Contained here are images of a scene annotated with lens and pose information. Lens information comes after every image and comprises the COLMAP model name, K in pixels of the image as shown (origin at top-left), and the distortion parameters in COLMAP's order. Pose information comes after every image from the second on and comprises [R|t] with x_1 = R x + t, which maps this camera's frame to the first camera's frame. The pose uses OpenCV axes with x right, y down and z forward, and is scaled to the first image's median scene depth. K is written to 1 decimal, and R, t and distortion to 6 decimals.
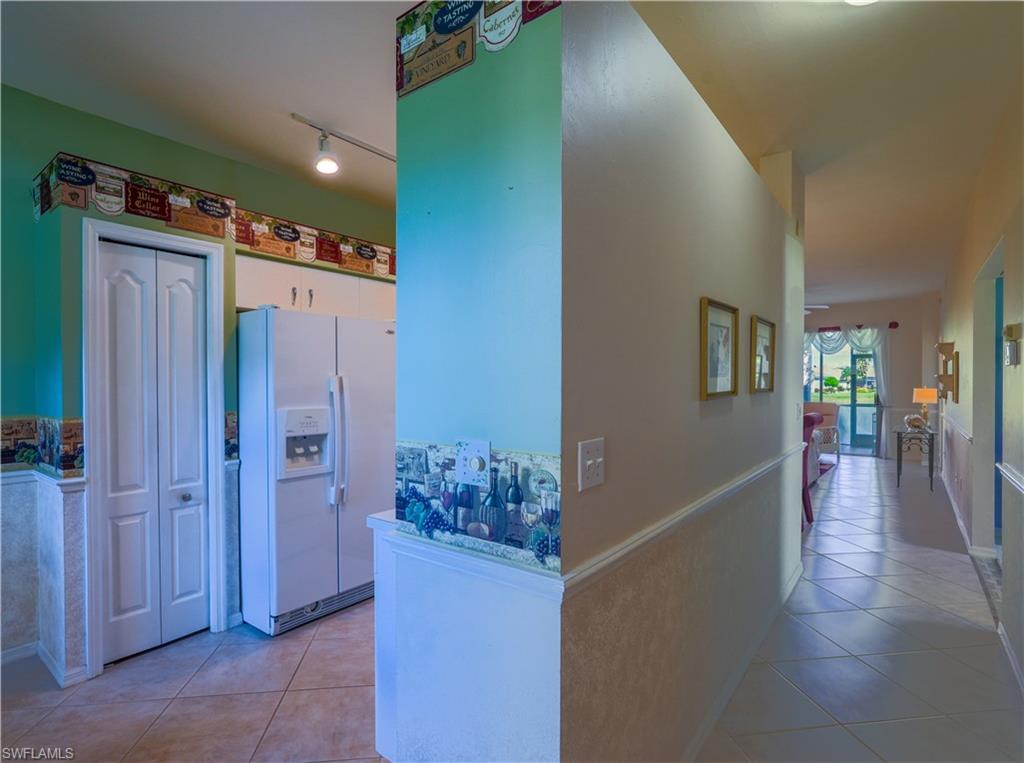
lens RADIAL K [[519.8, 0, 501.2], [0, 519.8, 390.1], [0, 0, 1]] dist [-0.014737, 0.000453]
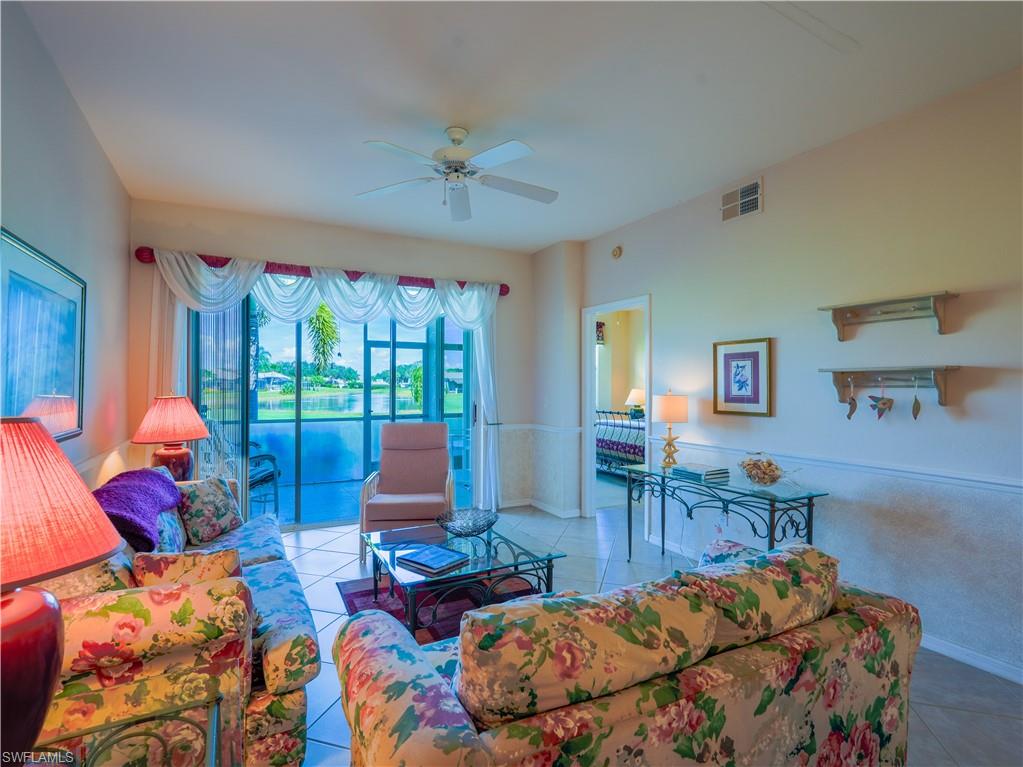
lens RADIAL K [[515.0, 0, 525.2], [0, 515.0, 383.9], [0, 0, 1]] dist [-0.019758, 0.010171]
pose [[0.393827, 0.007486, 0.919154, 0.728152], [0.005110, 0.999934, -0.010334, -0.029836], [-0.919170, 0.008767, 0.393763, 2.536270]]
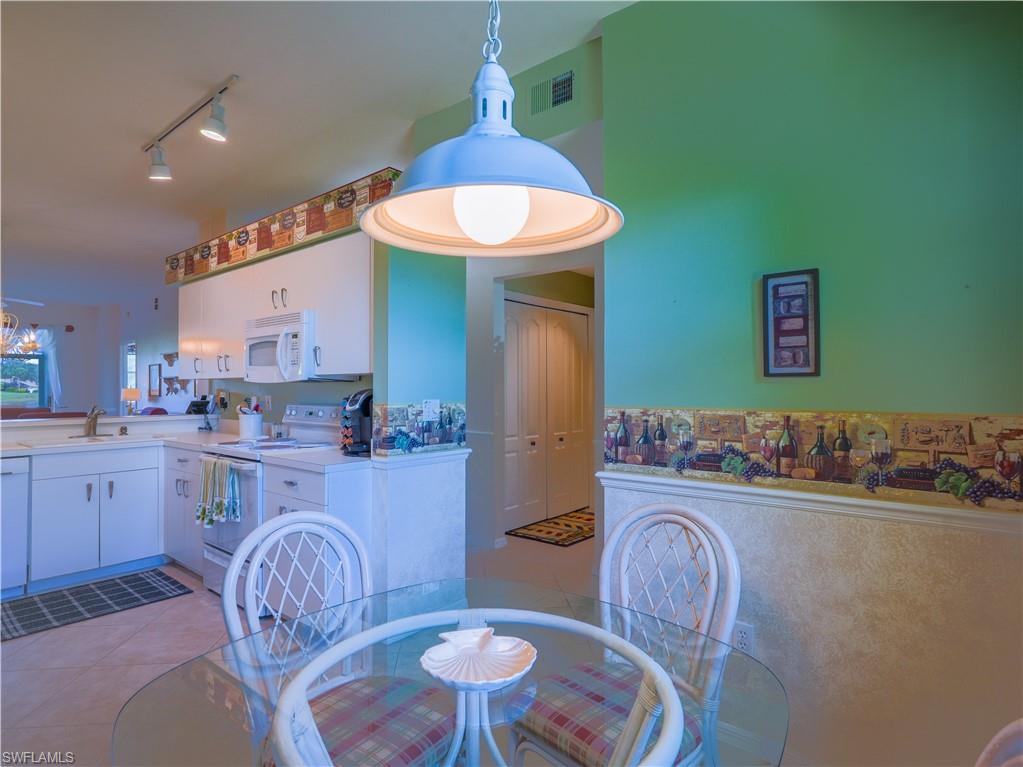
lens RADIAL K [[545.8, 0, 511.5], [0, 545.8, 383.5], [0, 0, 1]] dist [-0.012226, 0.003774]
pose [[0.024981, 0.009554, 0.999642, -1.065634], [0.013917, 0.999854, -0.009904, 0.026118], [-0.999591, 0.014159, 0.024844, 0.284148]]
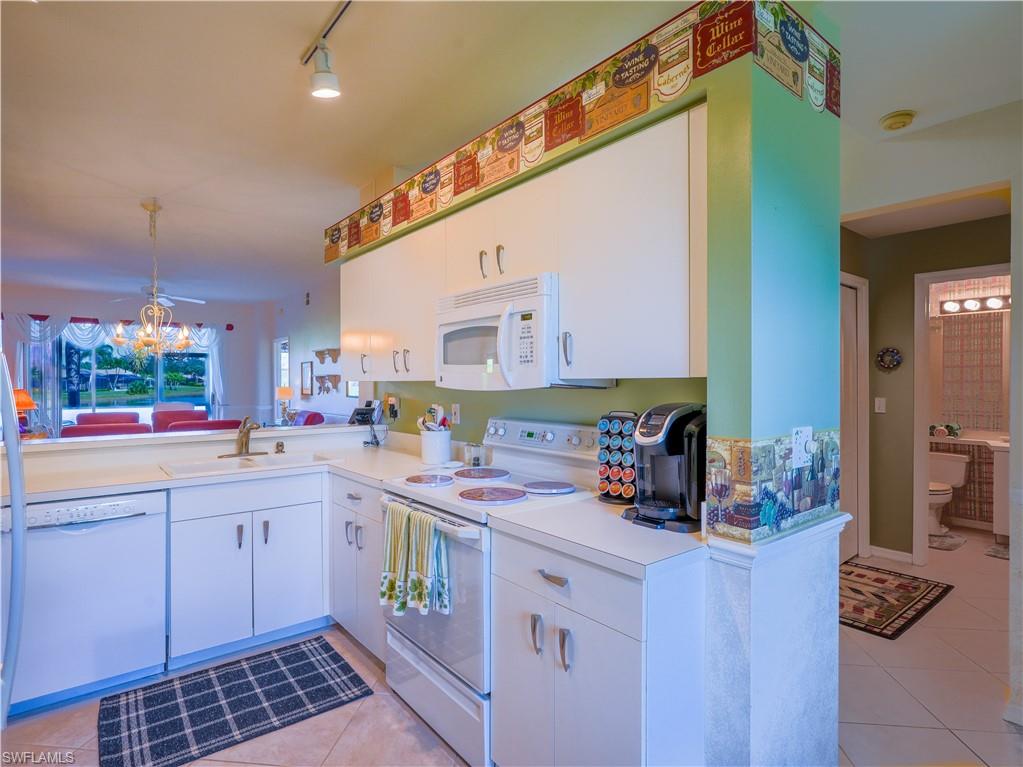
lens RADIAL K [[542.6, 0, 516.7], [0, 542.6, 382.7], [0, 0, 1]] dist [-0.011806, 0.001753]
pose [[0.226276, -0.000456, 0.974063, -0.626194], [0.014912, 0.999884, -0.002995, -0.002979], [-0.973949, 0.015203, 0.226256, 0.620952]]
